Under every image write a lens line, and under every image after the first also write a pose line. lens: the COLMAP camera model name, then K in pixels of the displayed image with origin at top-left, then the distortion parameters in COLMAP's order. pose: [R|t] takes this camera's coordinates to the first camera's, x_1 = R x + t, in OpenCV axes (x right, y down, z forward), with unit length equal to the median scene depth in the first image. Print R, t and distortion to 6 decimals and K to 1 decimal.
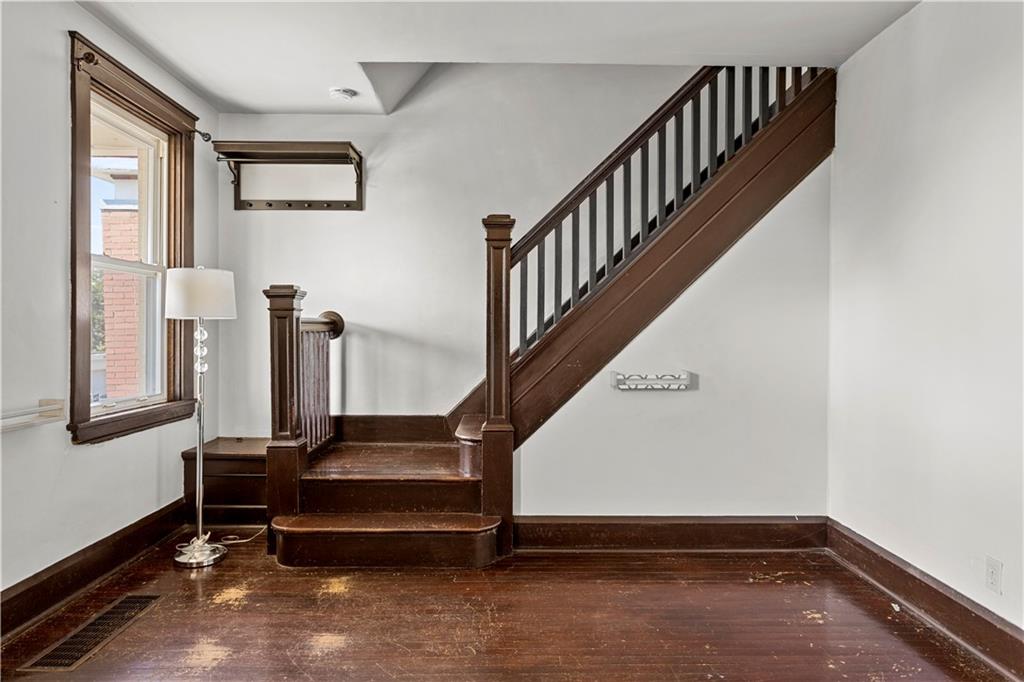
lens RADIAL K [[626.6, 0, 512.0], [0, 626.6, 341.0], [0, 0, 1]] dist [-0.004432, -0.003205]
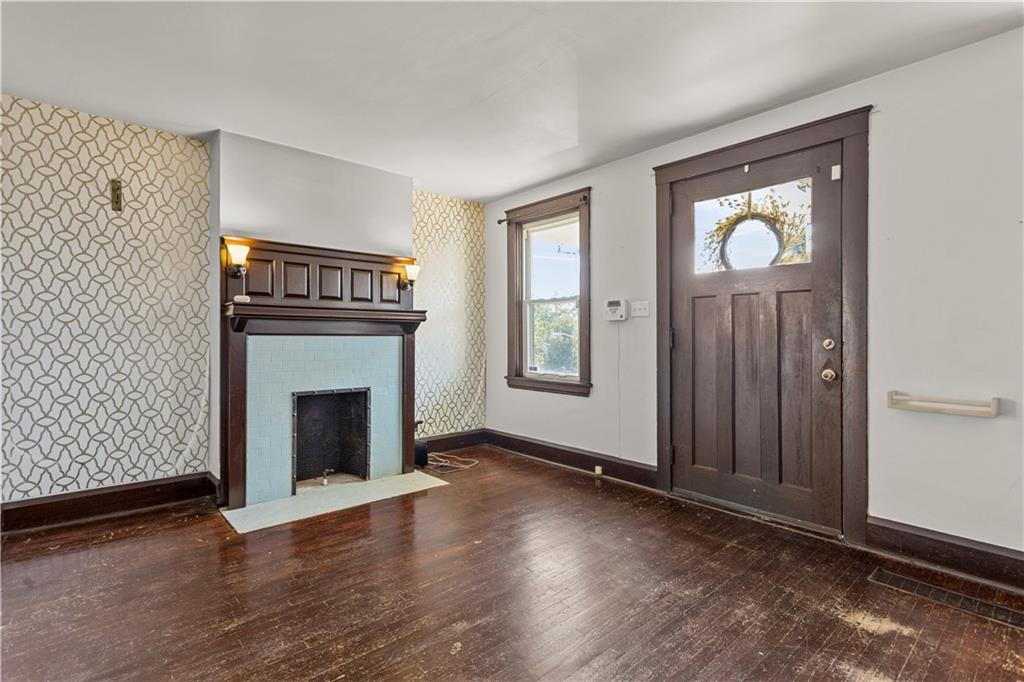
lens RADIAL K [[488.5, 0, 508.7], [0, 488.5, 334.3], [0, 0, 1]] dist [0.002846, 0.000882]
pose [[-0.768525, -0.003494, -0.639811, 0.402594], [-0.013272, 0.999857, 0.010481, -0.016605], [0.639682, 0.016546, -0.768461, 0.851442]]
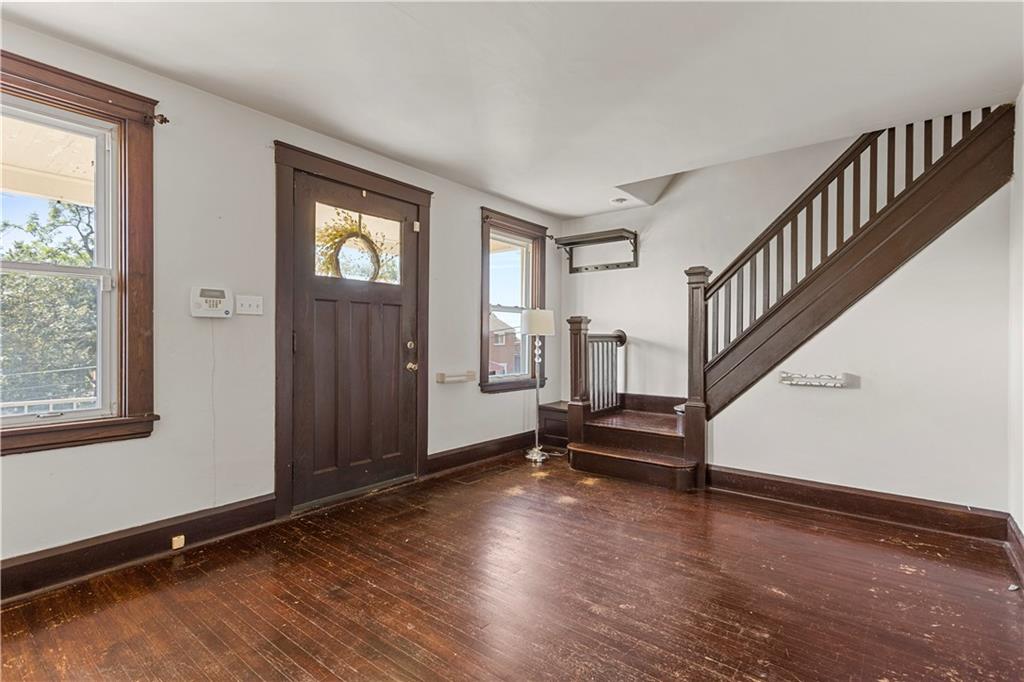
lens RADIAL K [[484.7, 0, 512.0], [0, 484.7, 341.0], [0, 0, 1]] dist [0.001519, 0.000322]
pose [[0.772388, 0.001601, -0.635148, 0.382387], [-0.013143, 0.999823, -0.013463, 0.004227], [0.635015, 0.018747, 0.772273, -0.209014]]
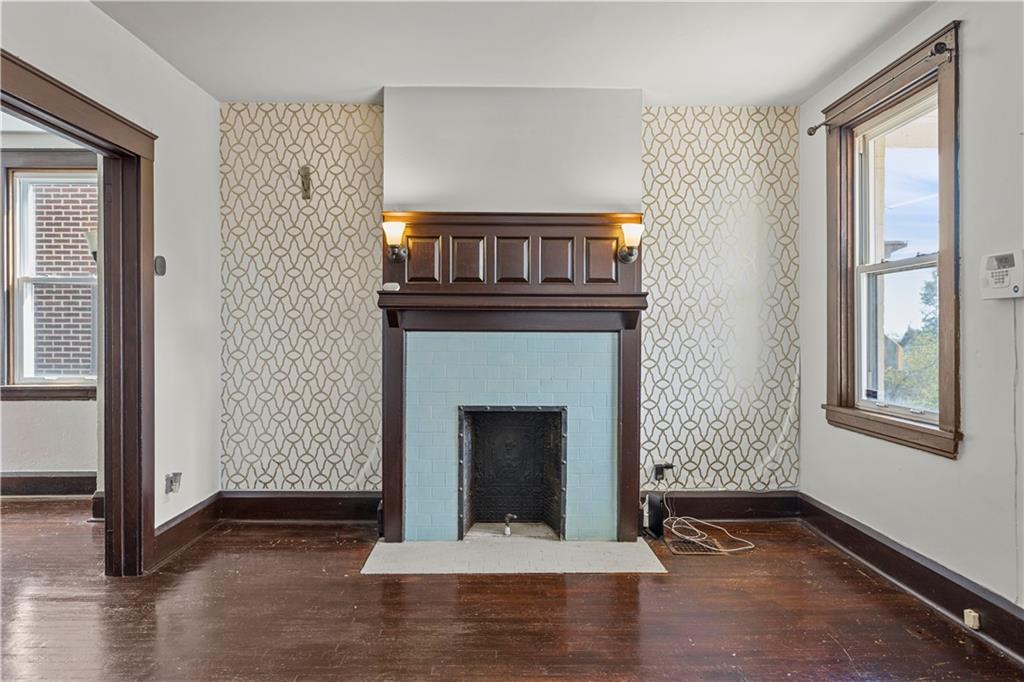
lens RADIAL K [[662.1, 0, 507.8], [0, 662.1, 331.6], [0, 0, 1]] dist [-0.006328, -0.000628]
pose [[-0.999938, -0.001849, 0.010961, -0.013805], [-0.001653, 0.999839, 0.017864, -0.016713], [-0.010993, 0.017845, -0.999780, 0.837555]]
